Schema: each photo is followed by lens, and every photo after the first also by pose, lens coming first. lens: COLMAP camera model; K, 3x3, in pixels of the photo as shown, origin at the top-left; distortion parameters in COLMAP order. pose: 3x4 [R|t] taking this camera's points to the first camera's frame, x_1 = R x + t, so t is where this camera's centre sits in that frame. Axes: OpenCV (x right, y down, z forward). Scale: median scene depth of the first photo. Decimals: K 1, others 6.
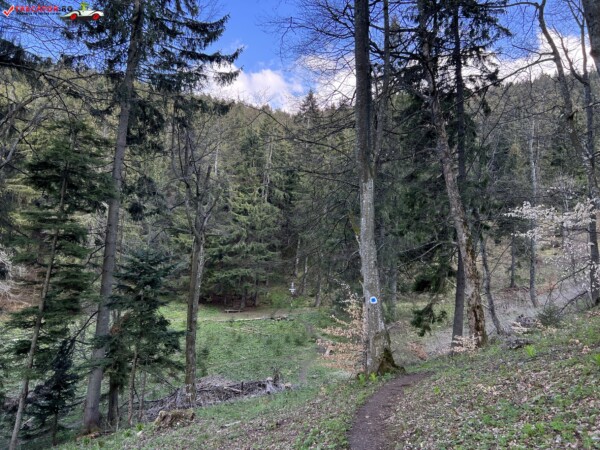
lens RADIAL K [[450.8, 0, 298.7], [0, 450.8, 218.9], [0, 0, 1]] dist [0.043914, -0.036746]
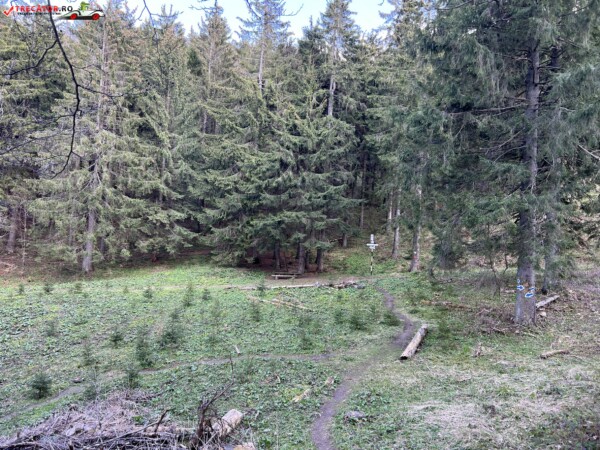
lens RADIAL K [[450.8, 0, 295.8], [0, 450.8, 226.9], [0, 0, 1]] dist [0.043914, -0.036746]
pose [[0.962801, -0.030412, -0.268494, 0.058353], [0.044253, 0.997977, 0.045651, 0.100615], [0.266563, -0.055834, 0.962199, 0.363528]]
